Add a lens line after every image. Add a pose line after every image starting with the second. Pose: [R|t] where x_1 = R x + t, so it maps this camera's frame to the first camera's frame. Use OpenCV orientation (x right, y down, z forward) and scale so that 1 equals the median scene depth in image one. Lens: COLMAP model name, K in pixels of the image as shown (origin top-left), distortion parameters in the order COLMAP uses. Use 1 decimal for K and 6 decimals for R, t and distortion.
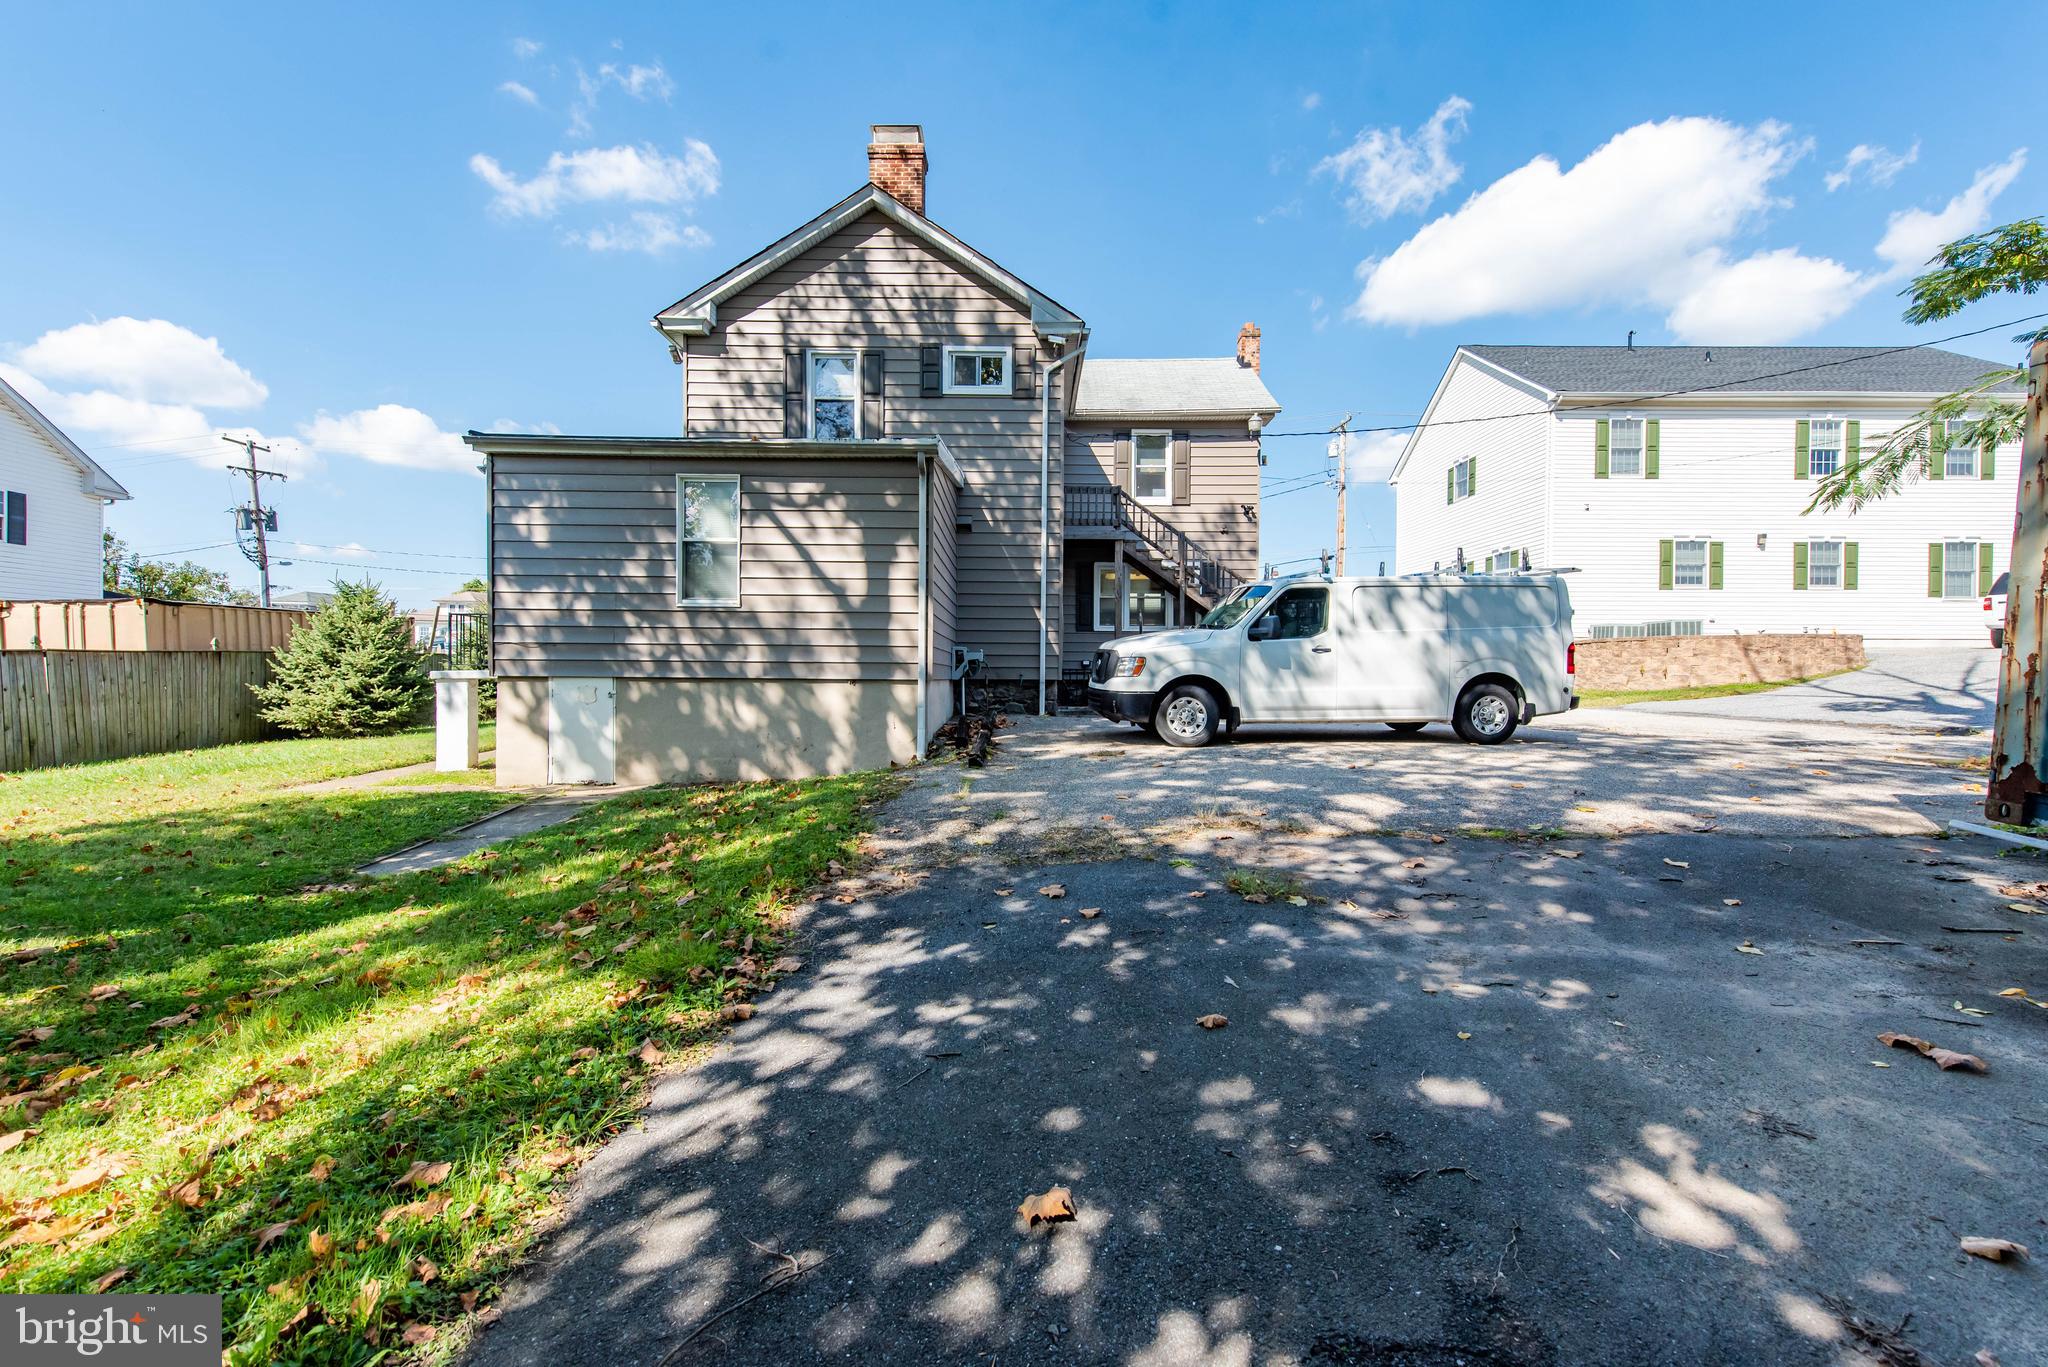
lens RADIAL K [[801.8, 0, 1024.3], [0, 801.8, 682.0], [0, 0, 1]] dist [0.018329, -0.001113]
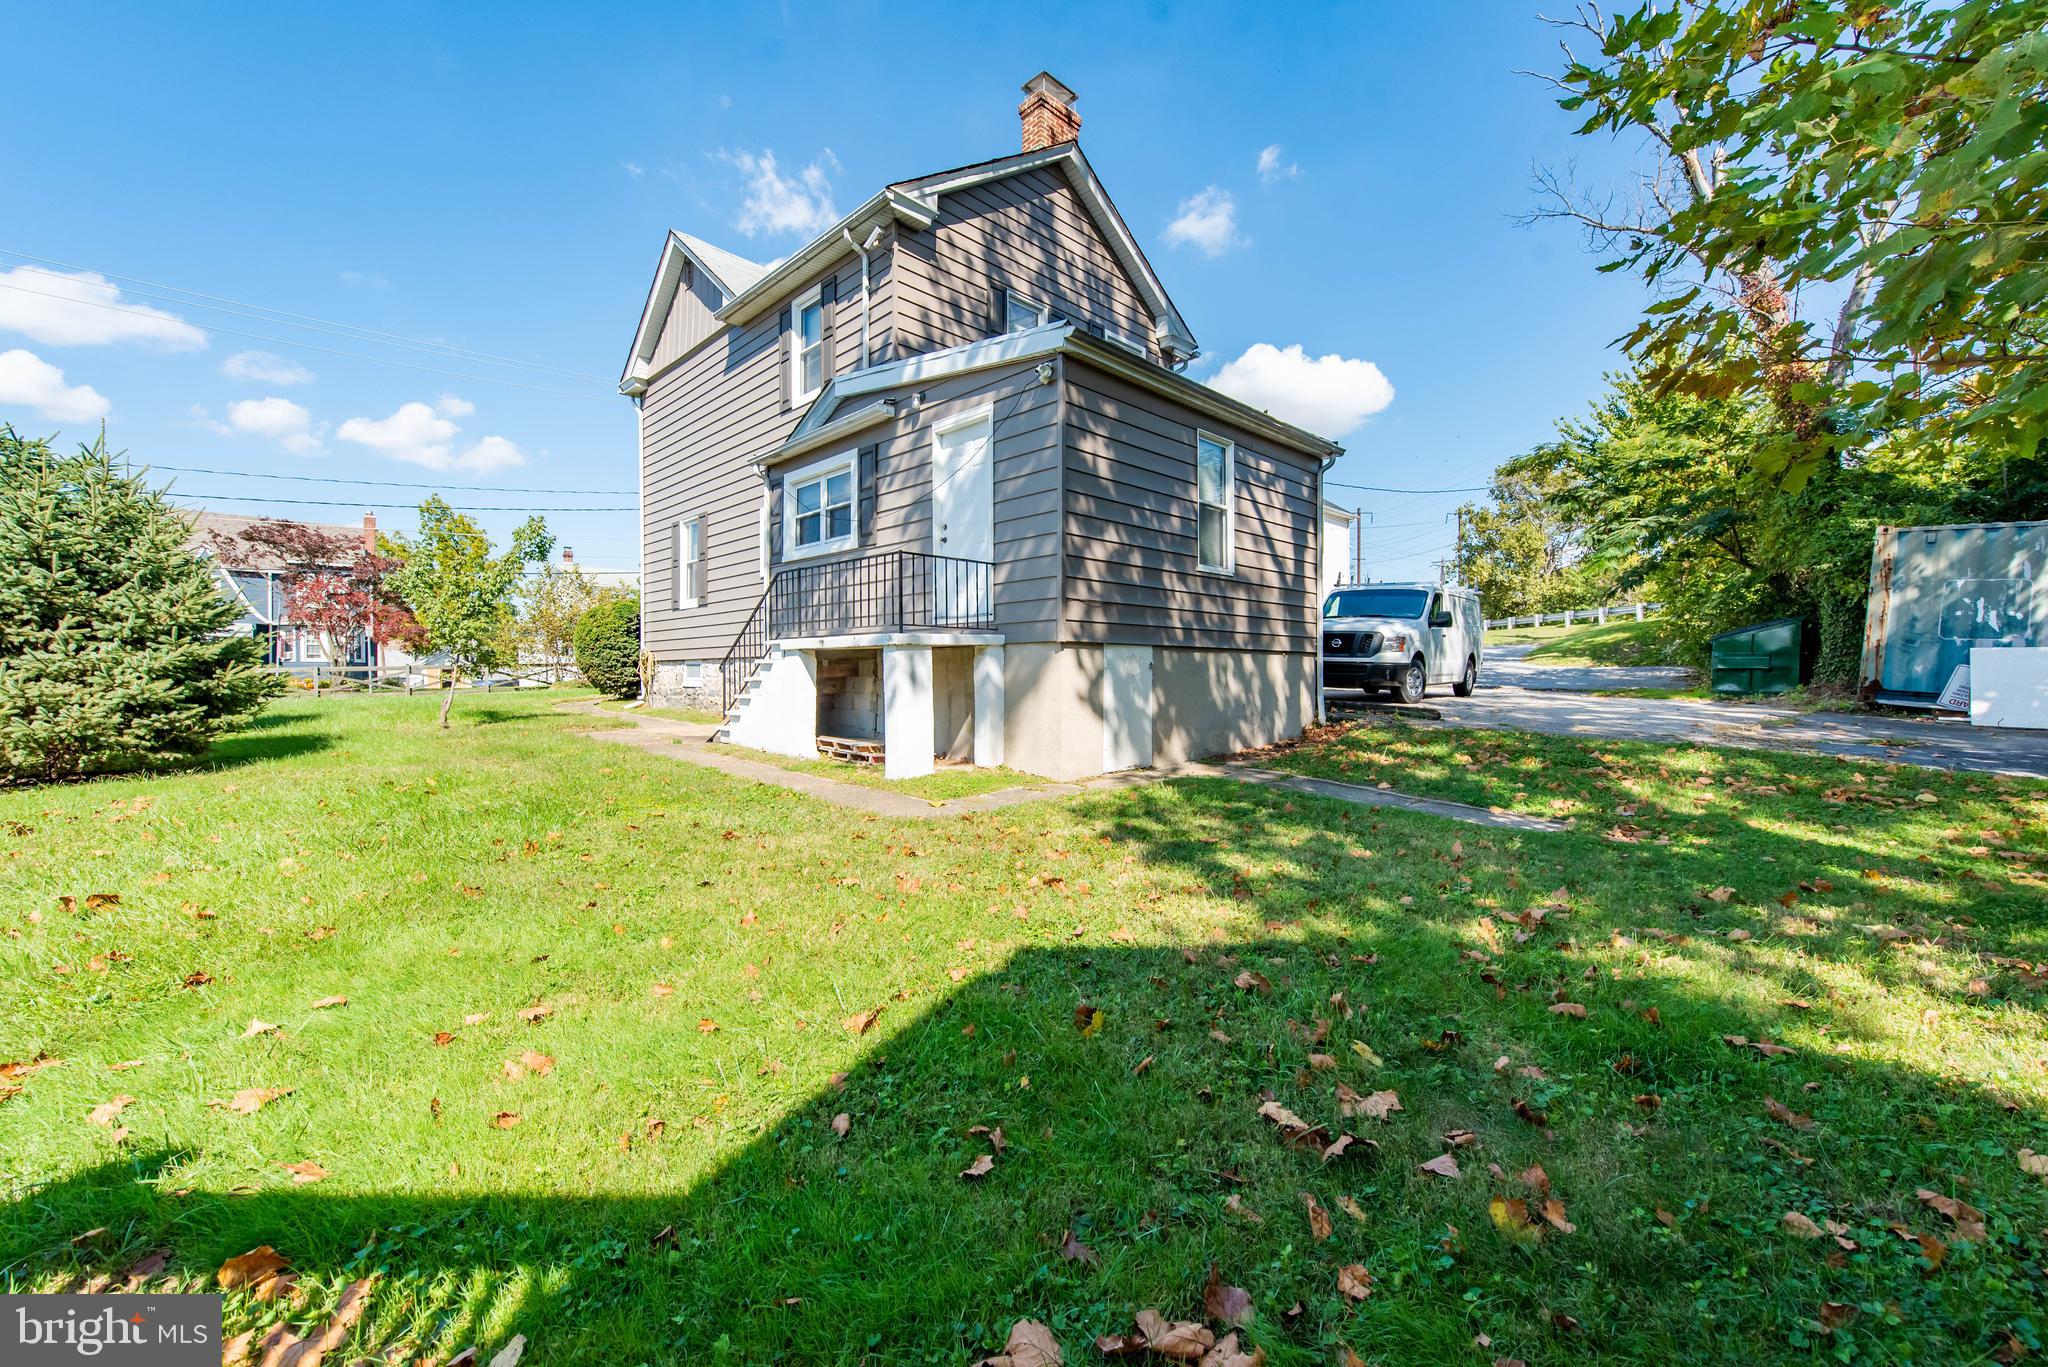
lens RADIAL K [[801.8, 0, 1023.3], [0, 801.8, 680.4], [0, 0, 1]] dist [0.018329, -0.001113]
pose [[0.709525, -0.013021, 0.704560, -1.222350], [0.010099, 0.999914, 0.008308, 0.023994], [-0.704608, 0.001220, 0.709595, 0.477357]]
